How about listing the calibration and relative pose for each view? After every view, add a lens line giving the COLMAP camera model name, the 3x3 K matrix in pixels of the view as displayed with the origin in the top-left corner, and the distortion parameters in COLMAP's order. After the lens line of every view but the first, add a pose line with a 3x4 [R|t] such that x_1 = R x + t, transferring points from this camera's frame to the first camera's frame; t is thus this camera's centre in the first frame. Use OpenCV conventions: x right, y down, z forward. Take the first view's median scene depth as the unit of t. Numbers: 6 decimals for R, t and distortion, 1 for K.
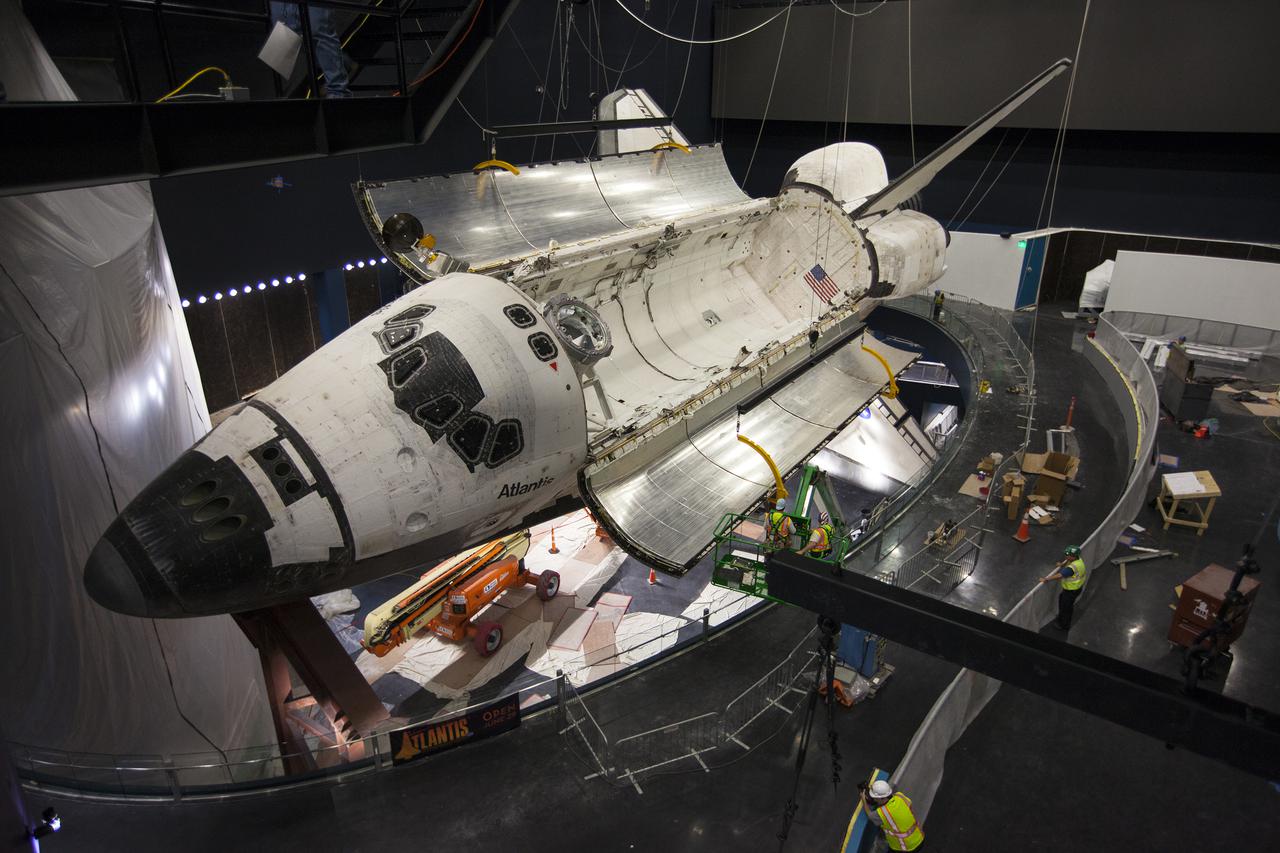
lens RADIAL K [[806.0, 0, 640.0], [0, 806.0, 426.5], [0, 0, 1]] dist [-0.047227, 0.066228]
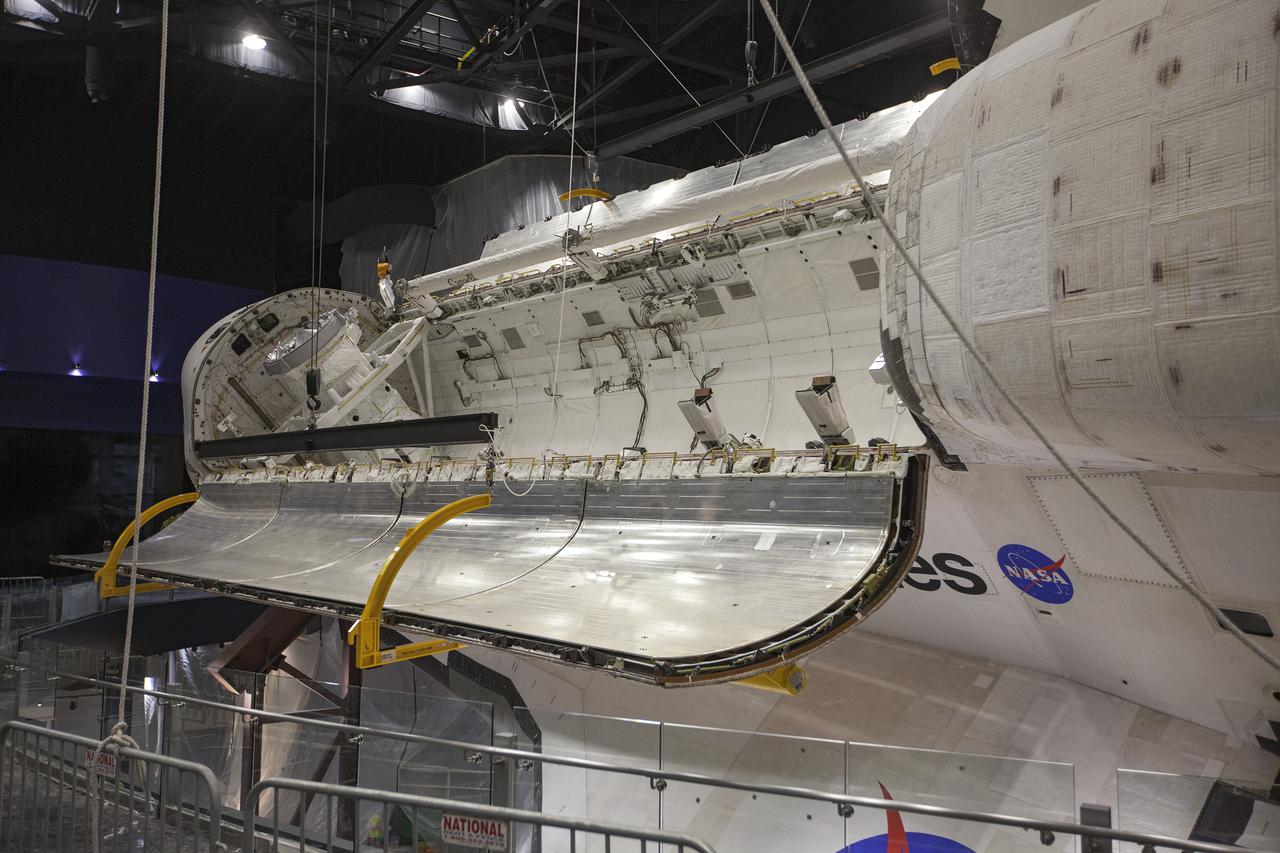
lens RADIAL K [[1200.4, 0, 640.0], [0, 1200.4, 426.5], [0, 0, 1]] dist [-0.000208, 0.003336]
pose [[-0.319013, -0.068385, -0.945280, 0.848065], [-0.383198, 0.921539, 0.062654, -0.215210], [0.866828, 0.382217, -0.320188, 1.477518]]
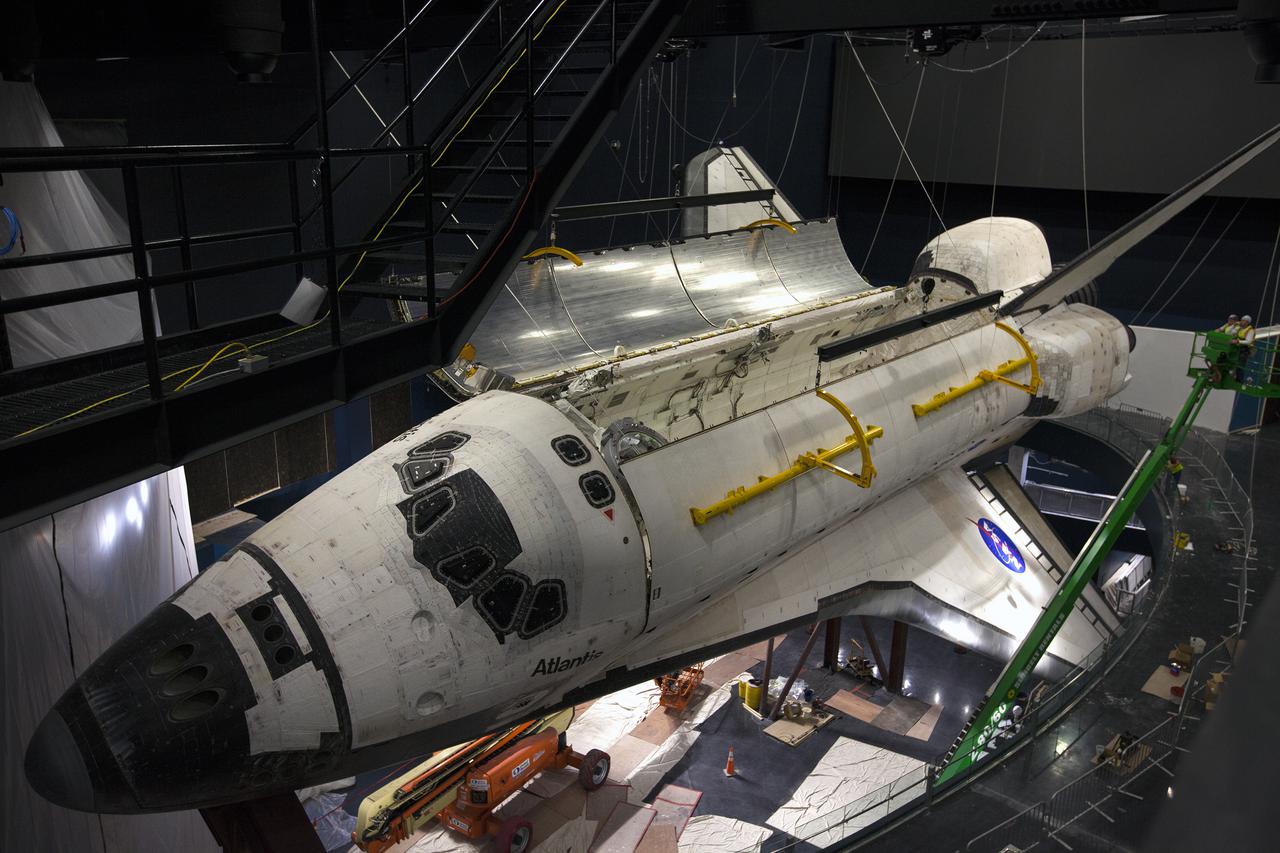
lens RADIAL K [[1034.8, 0, 640.0], [0, 1034.8, 426.5], [0, 0, 1]] dist [-0.013384, 0.091462]
pose [[0.995183, 0.036692, -0.090907, 0.011328], [-0.046368, 0.993207, -0.106722, -0.038503], [0.086374, 0.110423, 0.990124, -0.029110]]
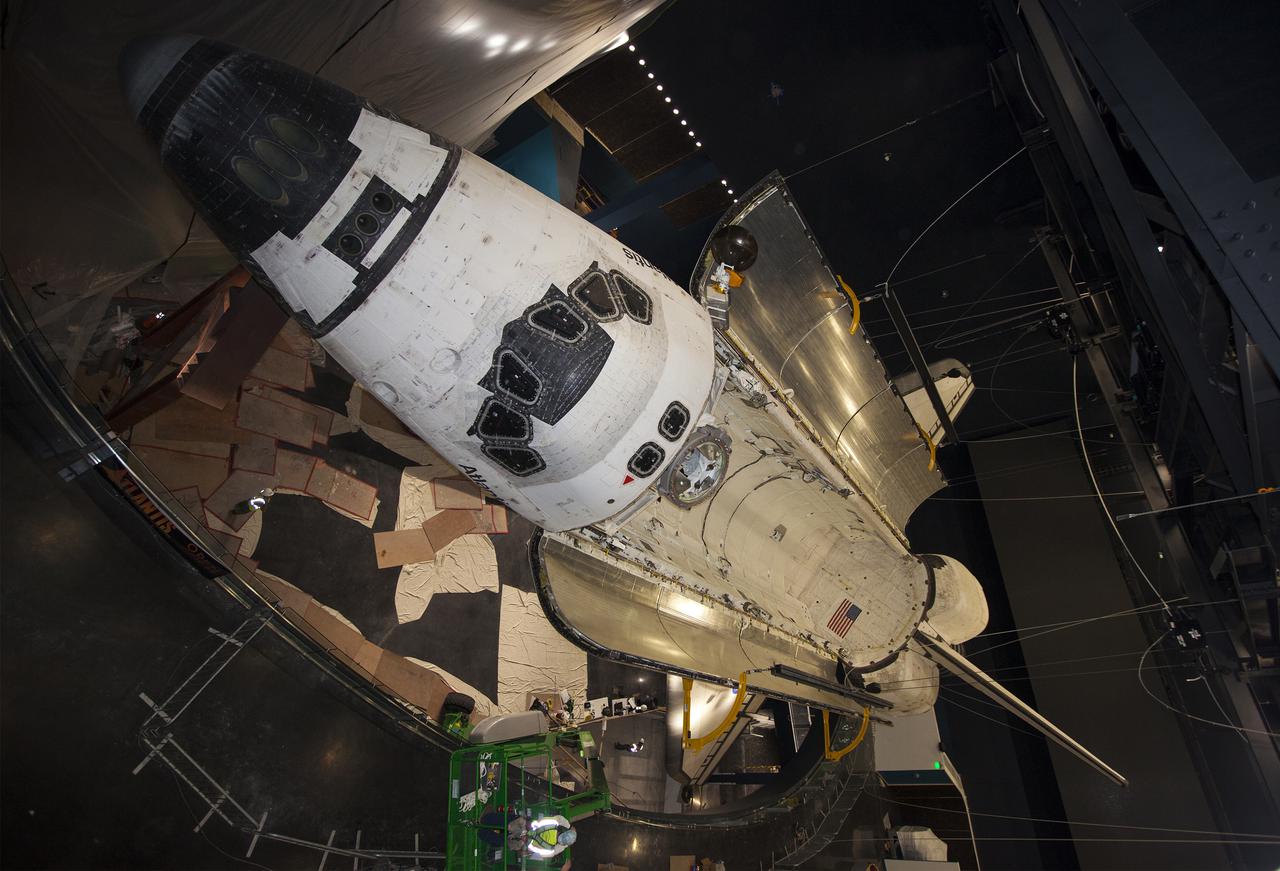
lens RADIAL K [[623.2, 0, 656.4], [0, 623.2, 424.5], [0, 0, 1]] dist [-0.060726, 0.029154]
pose [[0.299174, 0.954004, -0.019297, -0.103221], [-0.950478, 0.299730, 0.082174, -0.126757], [0.084178, -0.006243, 0.996431, 0.268231]]
